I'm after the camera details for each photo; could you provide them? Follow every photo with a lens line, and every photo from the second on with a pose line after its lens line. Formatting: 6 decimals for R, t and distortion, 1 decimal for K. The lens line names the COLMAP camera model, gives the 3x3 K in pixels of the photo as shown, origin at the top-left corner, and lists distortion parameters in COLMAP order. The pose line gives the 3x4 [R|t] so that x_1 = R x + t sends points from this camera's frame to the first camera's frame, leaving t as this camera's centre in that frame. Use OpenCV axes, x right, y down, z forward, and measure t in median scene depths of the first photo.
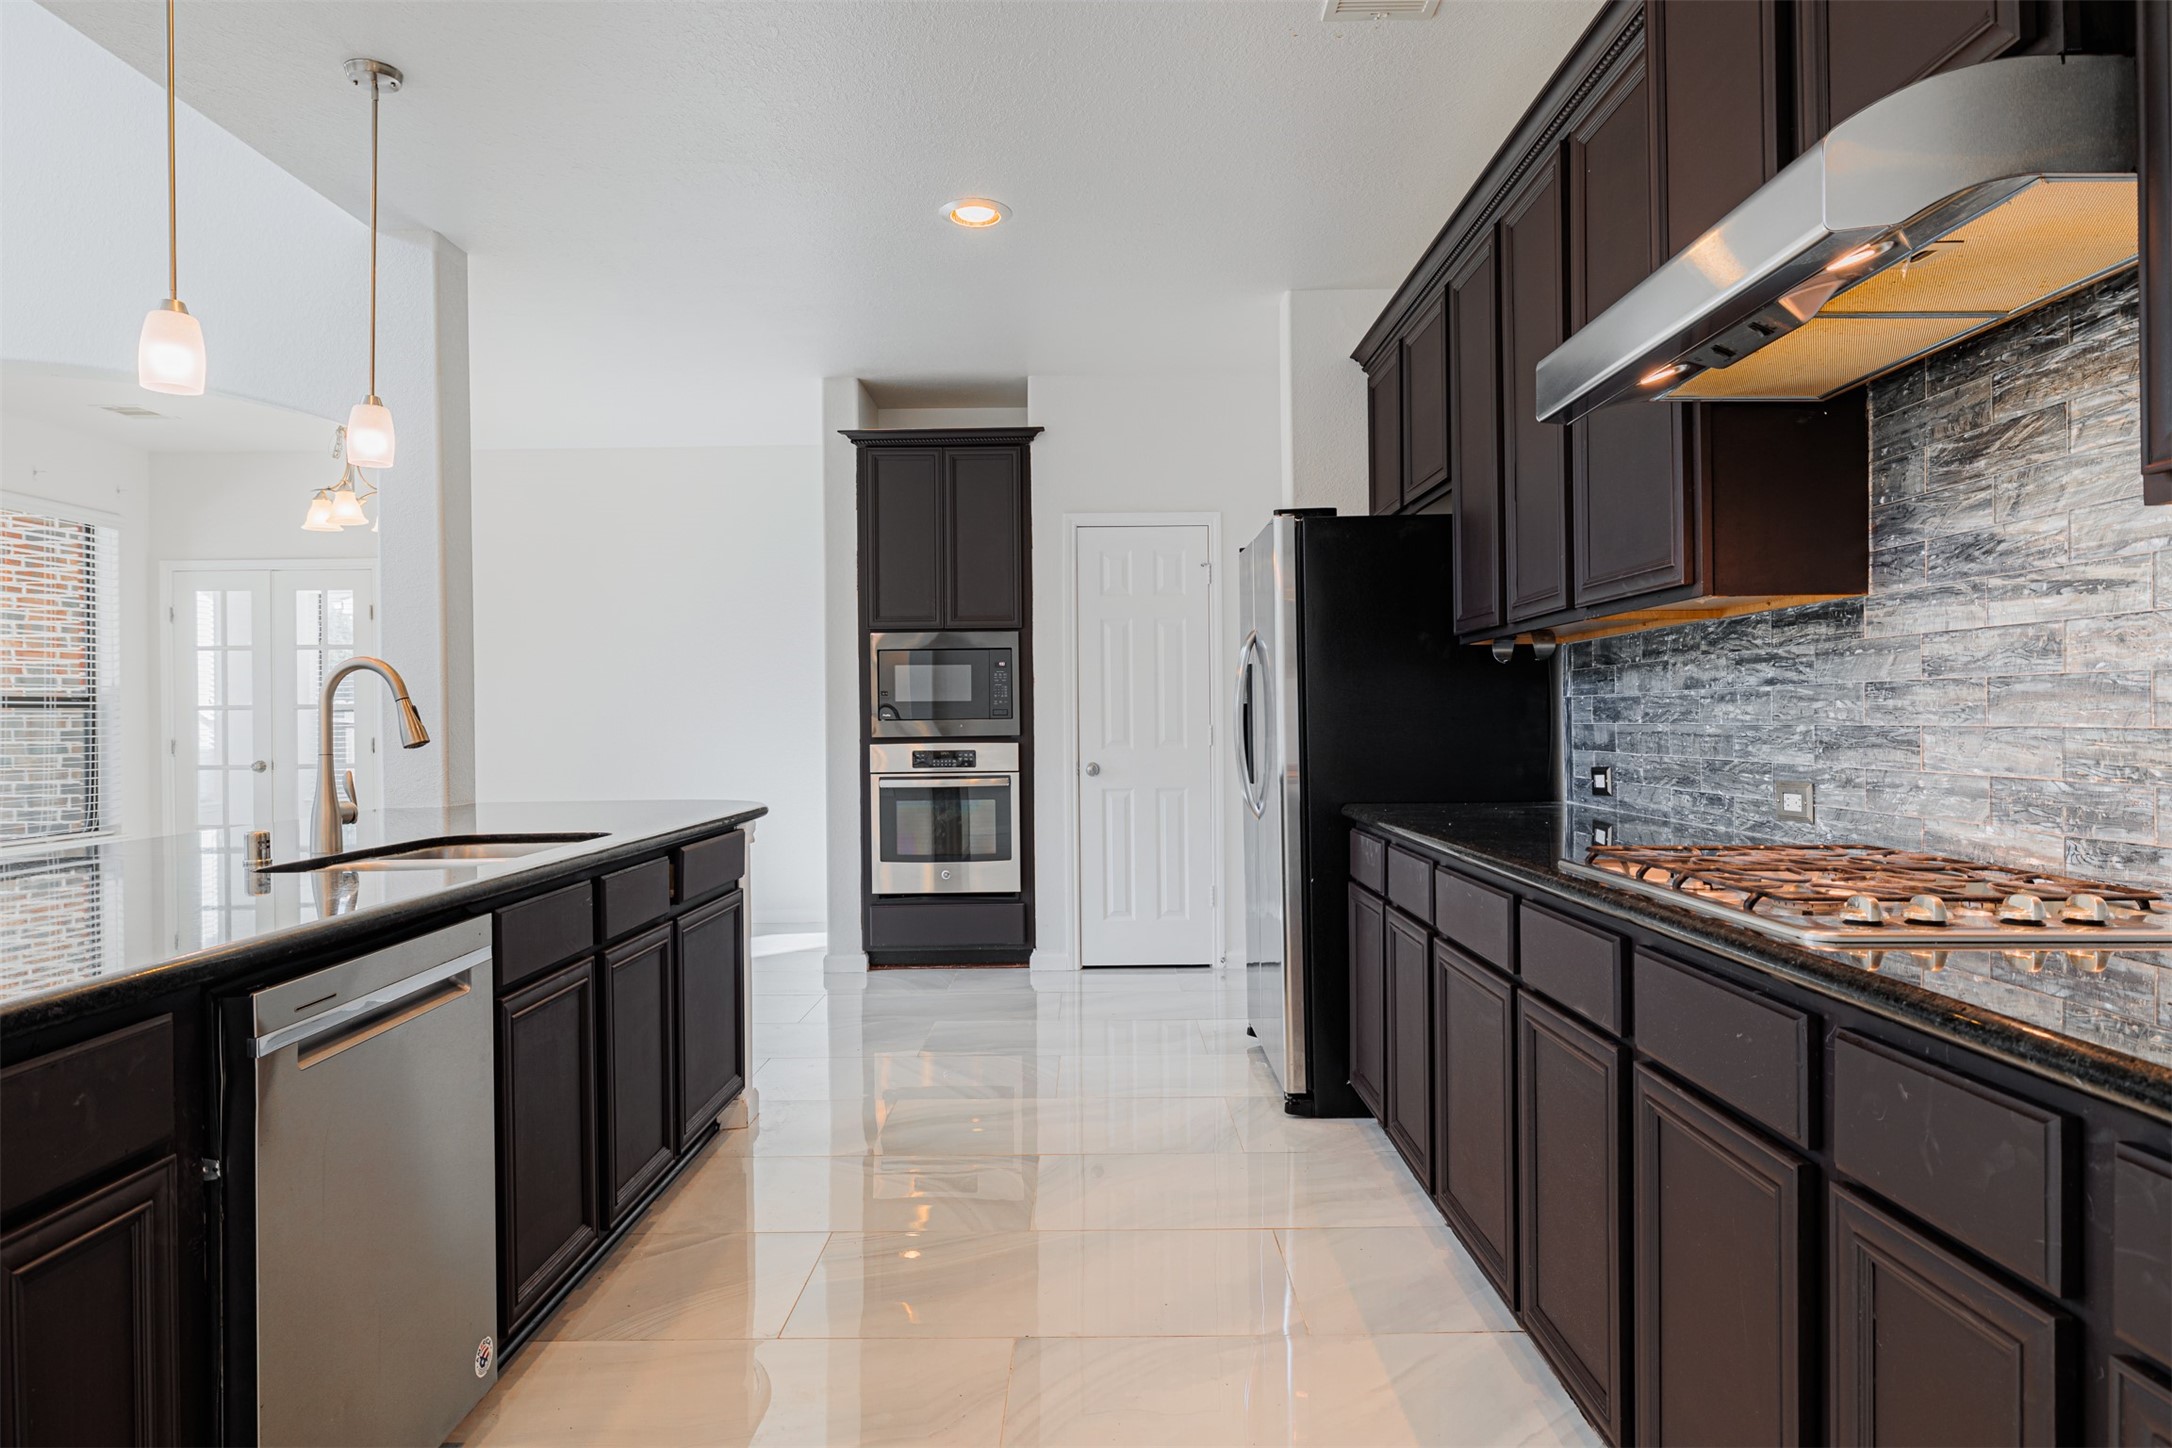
lens RADIAL K [[1323.9, 0, 1092.0], [0, 1323.9, 725.8], [0, 0, 1]] dist [0.004707, 0.002044]
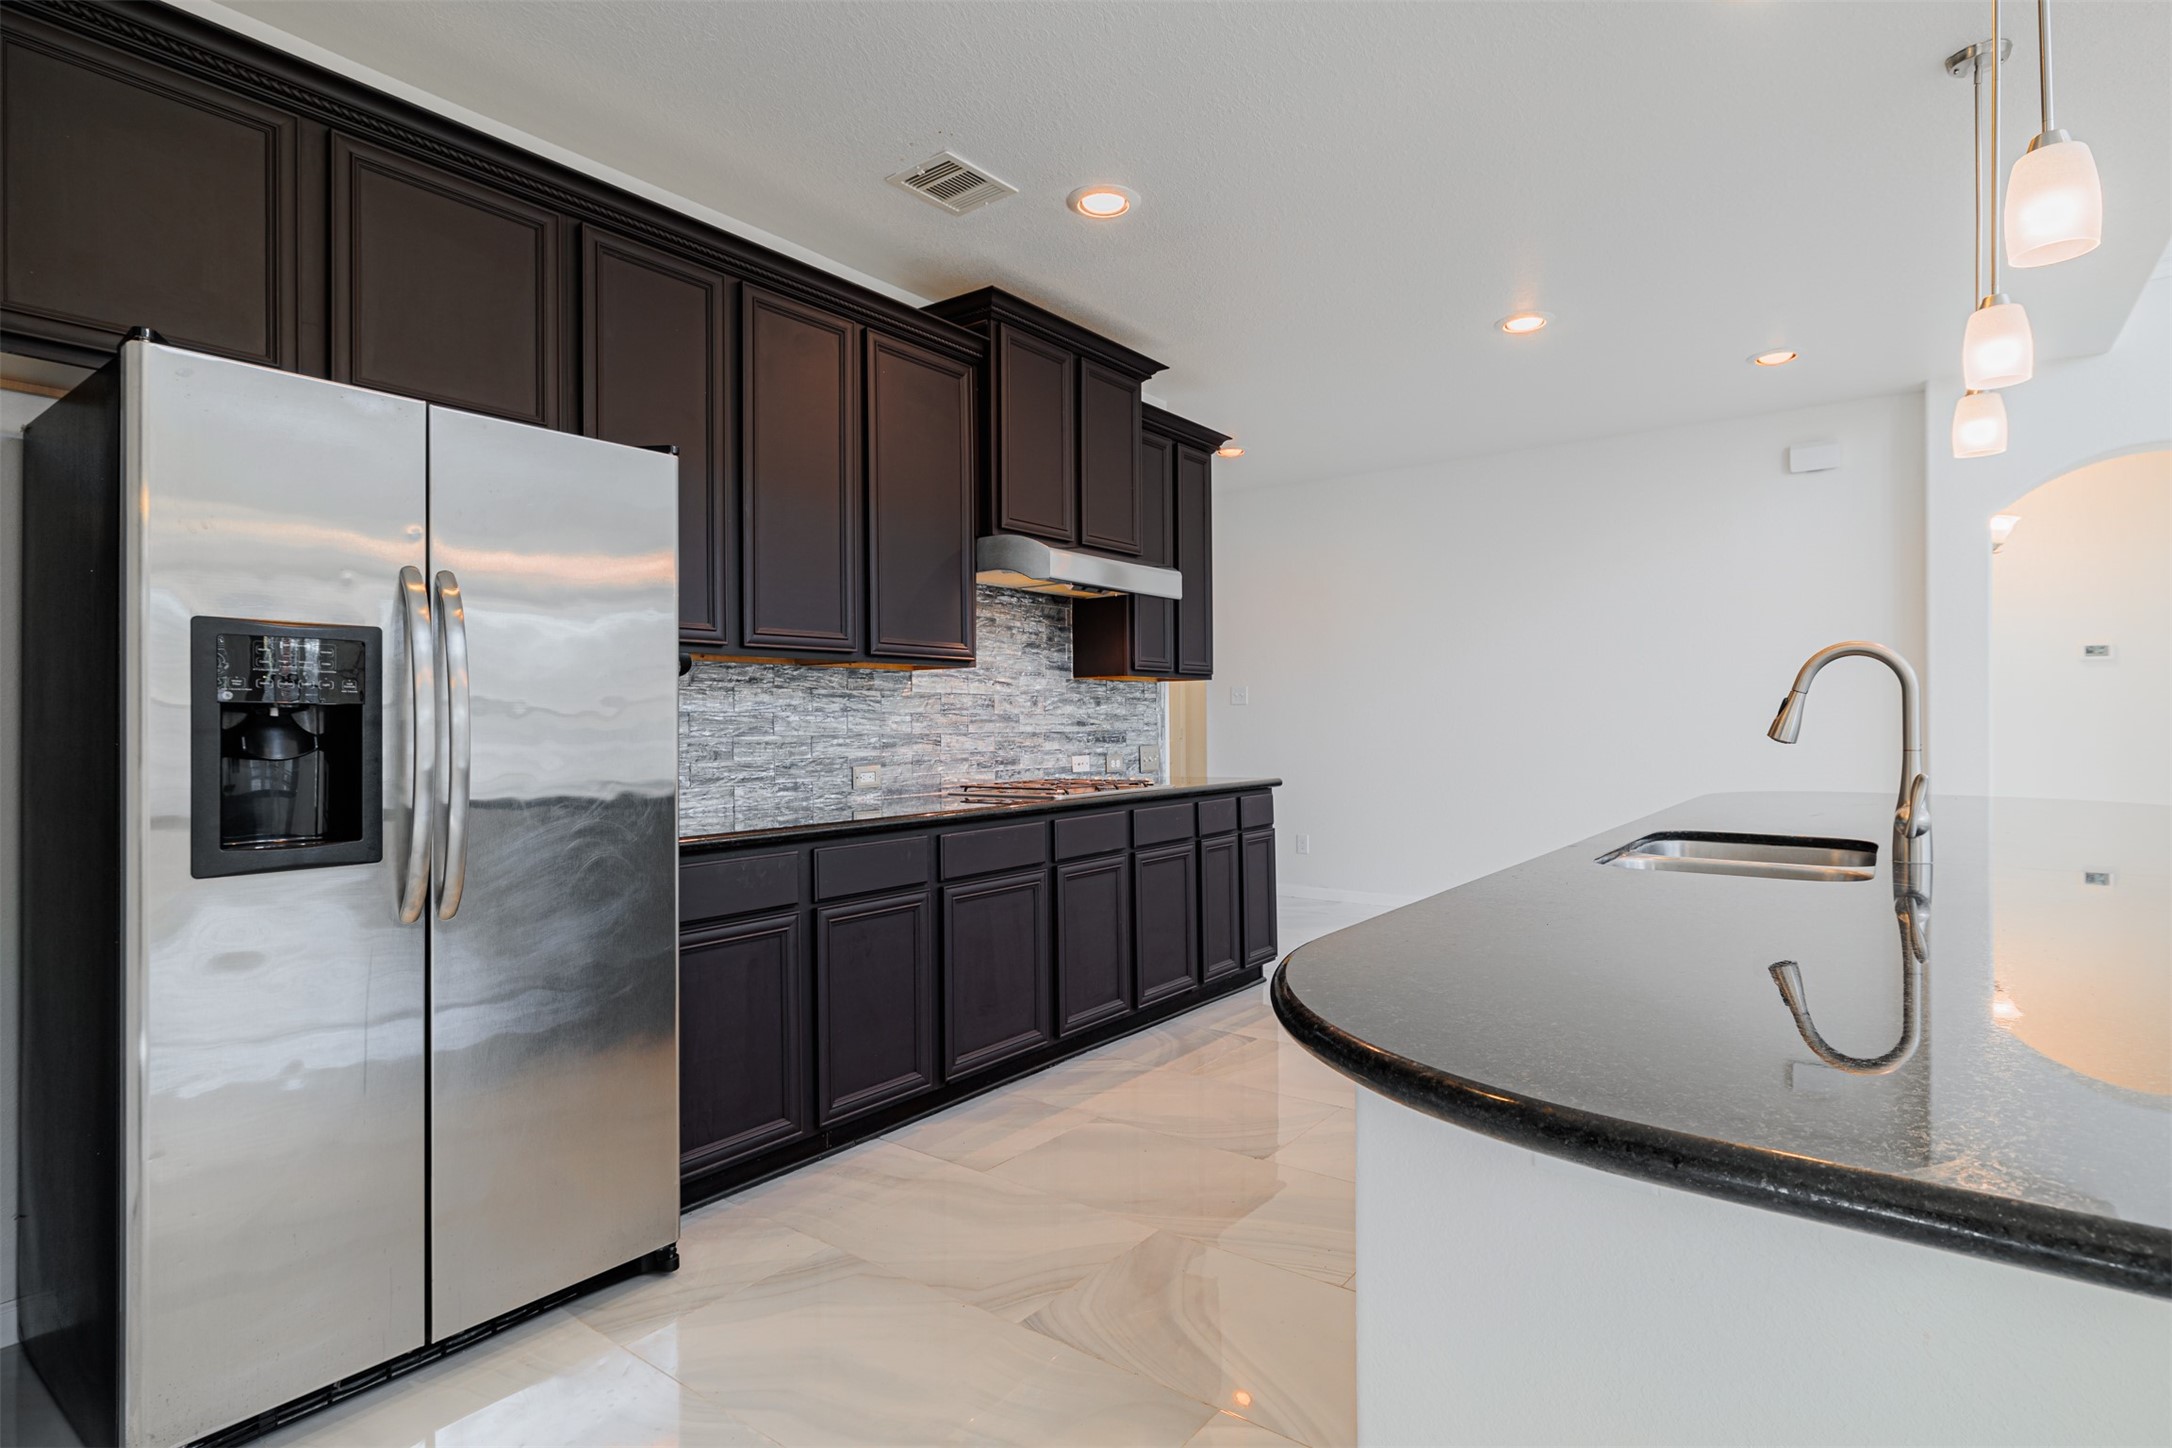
lens RADIAL K [[1127.9, 0, 1080.7], [0, 1127.9, 719.6], [0, 0, 1]] dist [-0.000836, -0.000084]
pose [[-0.800905, 0.017241, 0.598544, -0.622520], [0.017330, 0.999834, -0.005610, -0.006945], [-0.598541, 0.005880, -0.801071, 2.052752]]
